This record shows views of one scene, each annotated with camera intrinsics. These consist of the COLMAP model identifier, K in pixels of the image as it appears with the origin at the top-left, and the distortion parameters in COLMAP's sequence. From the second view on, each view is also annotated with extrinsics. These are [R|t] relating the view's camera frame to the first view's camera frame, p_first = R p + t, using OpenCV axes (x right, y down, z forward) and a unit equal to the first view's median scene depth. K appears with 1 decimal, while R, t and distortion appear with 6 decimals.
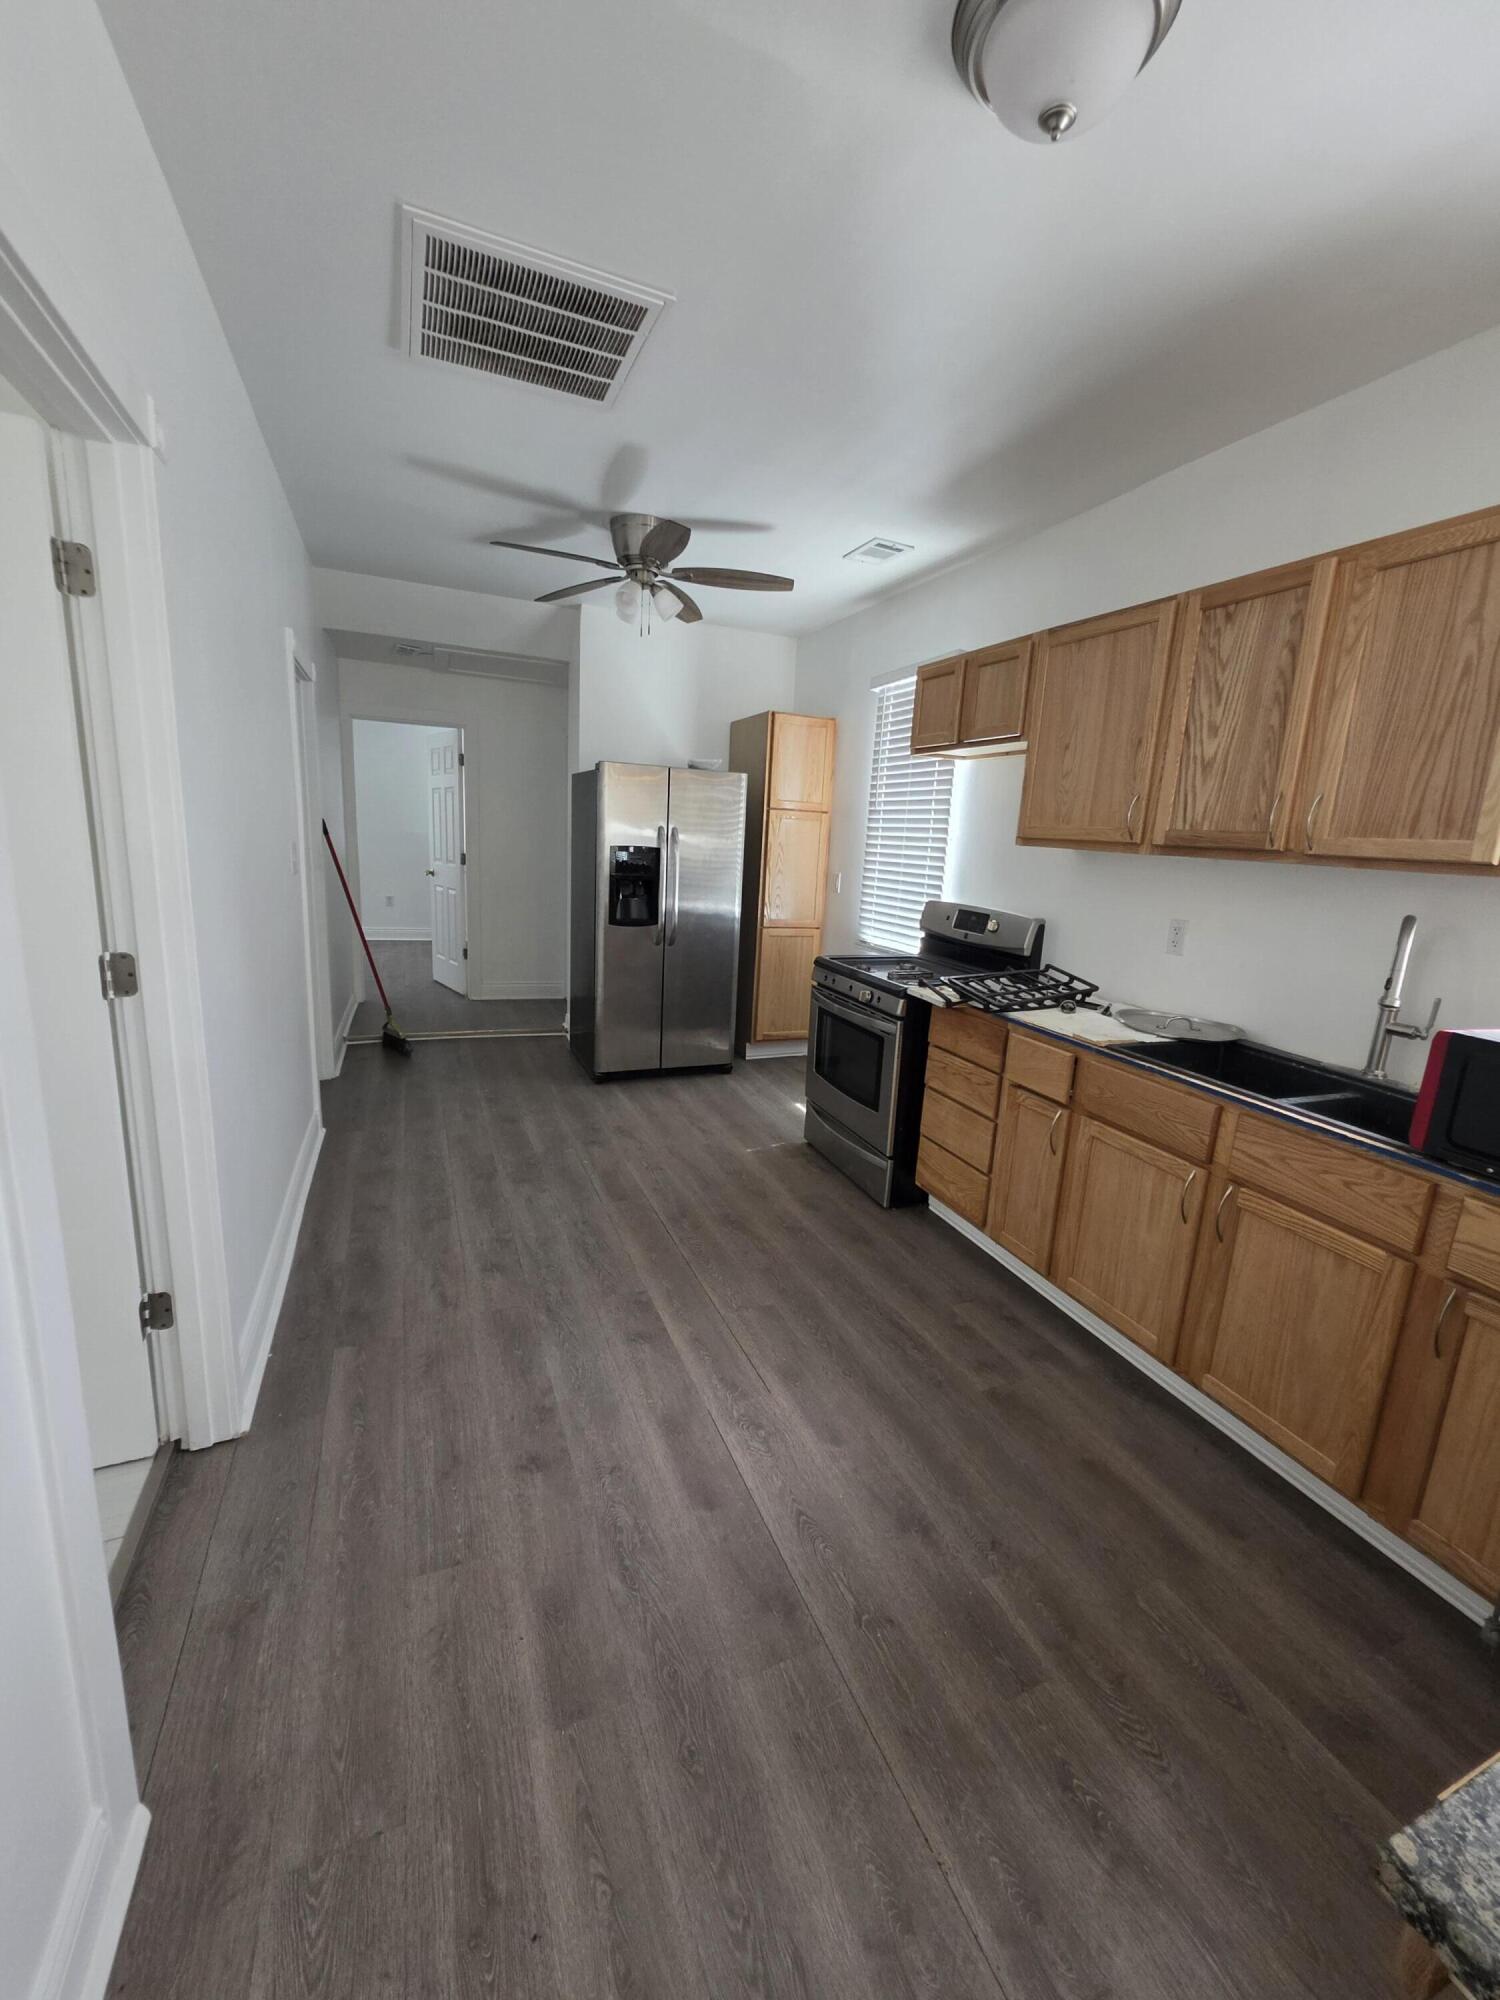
lens RADIAL K [[806.1, 0, 756.6], [0, 806.1, 992.9], [0, 0, 1]] dist [-0.002533, 0.001385]
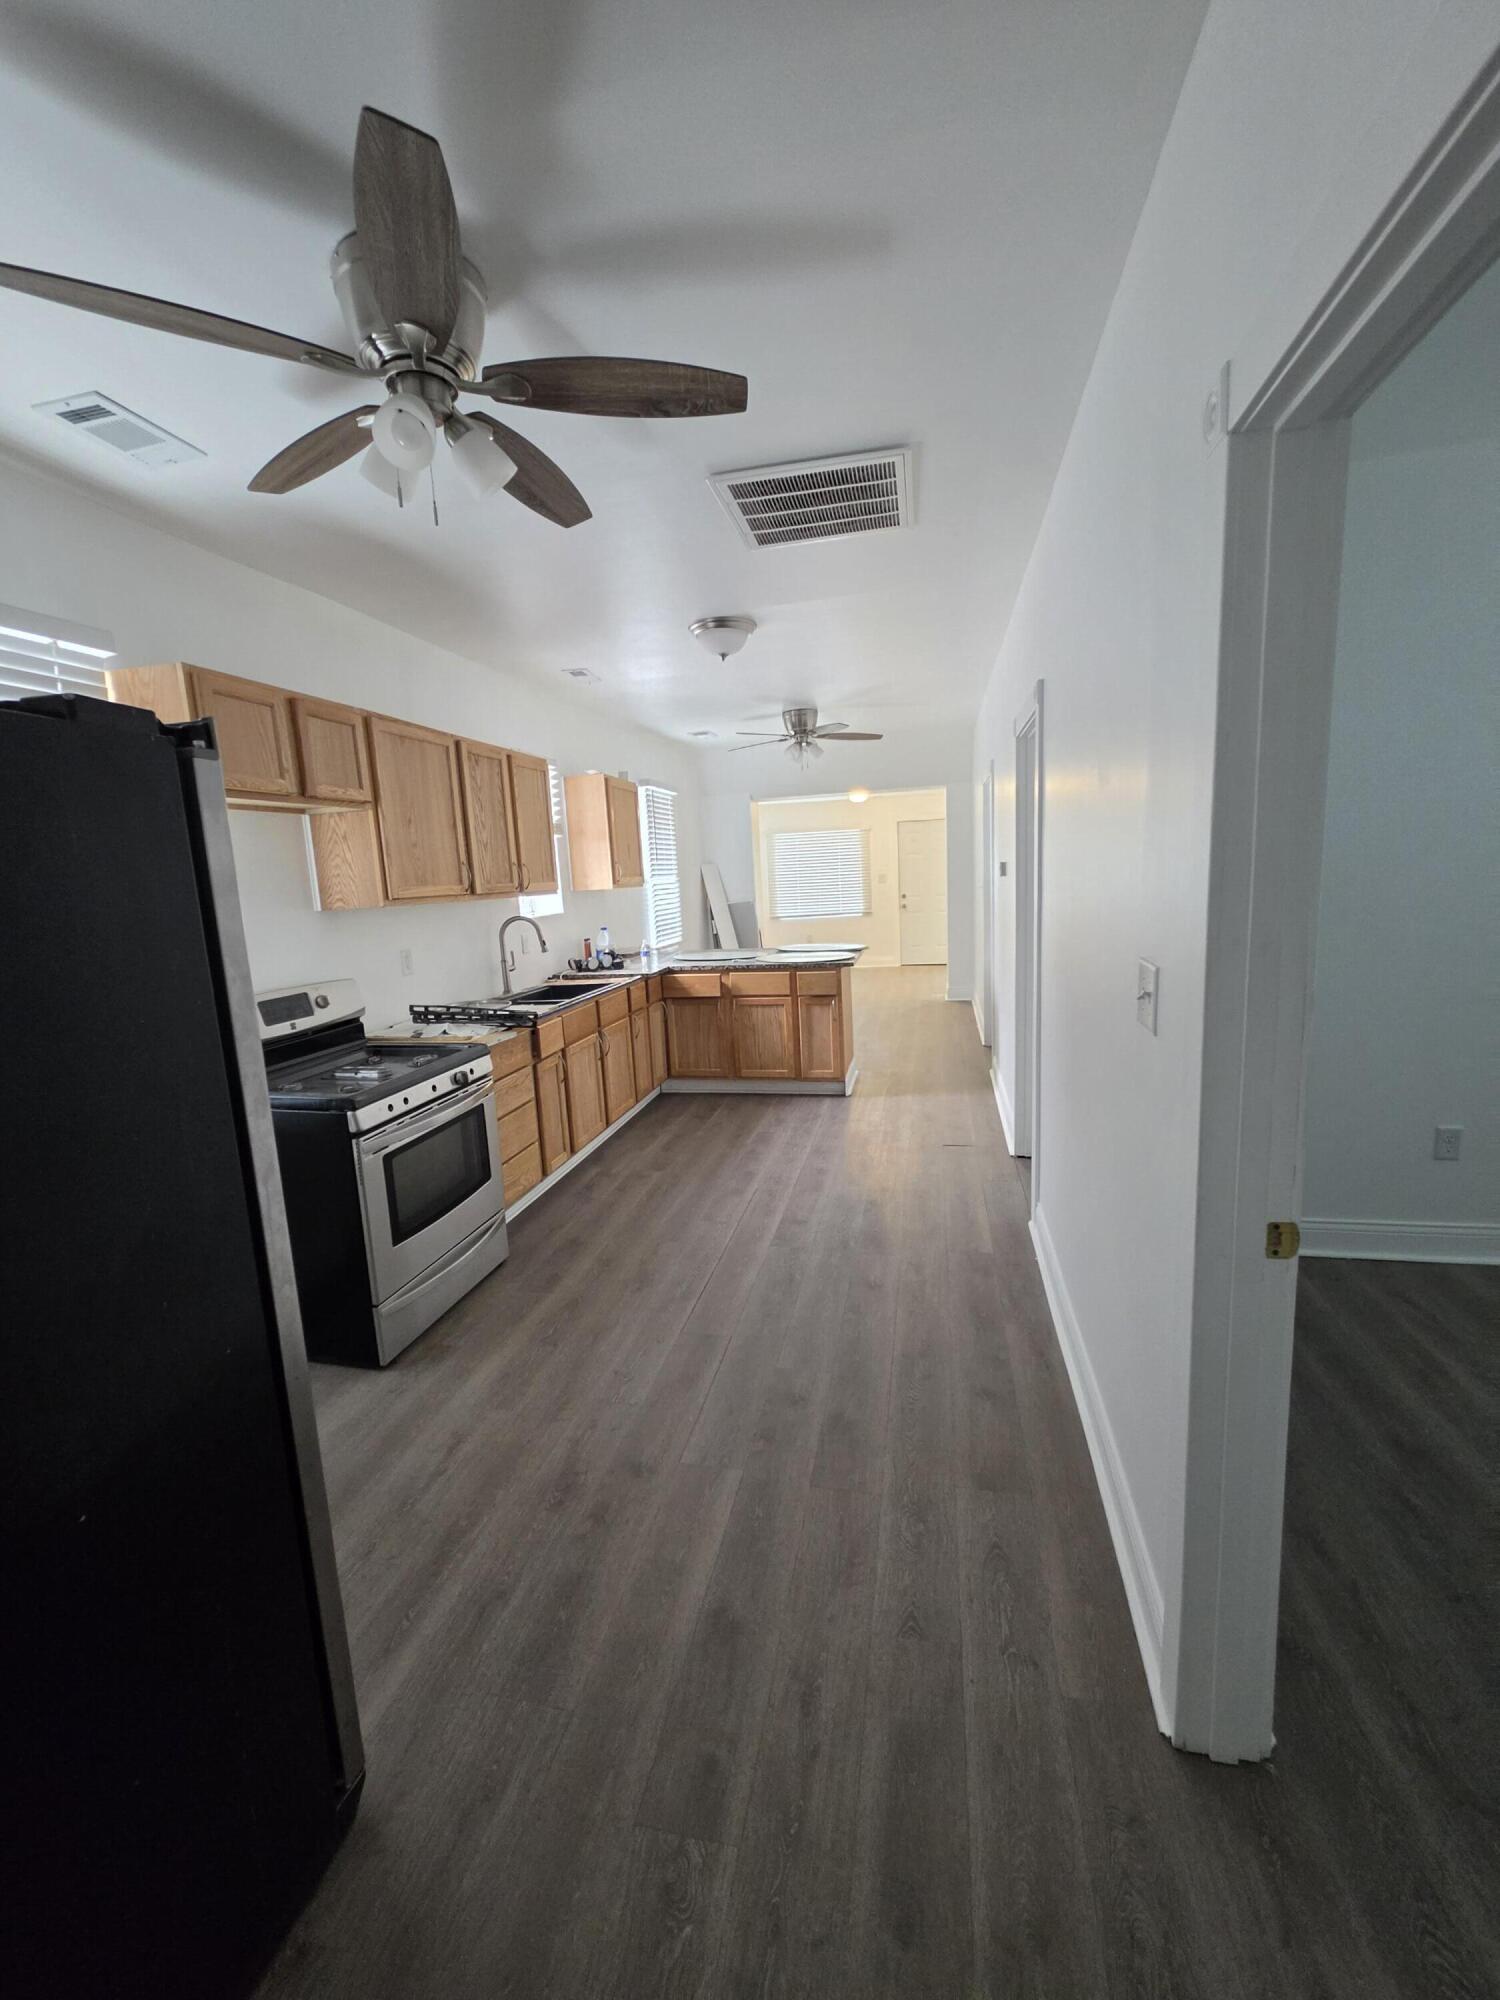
lens RADIAL K [[806.1, 0, 756.6], [0, 806.1, 992.9], [0, 0, 1]] dist [-0.002533, 0.001385]
pose [[-0.817536, -0.099256, 0.567259, -0.817777], [0.119573, 0.934310, 0.335810, -0.447417], [-0.563326, 0.342365, -0.751964, 1.861742]]
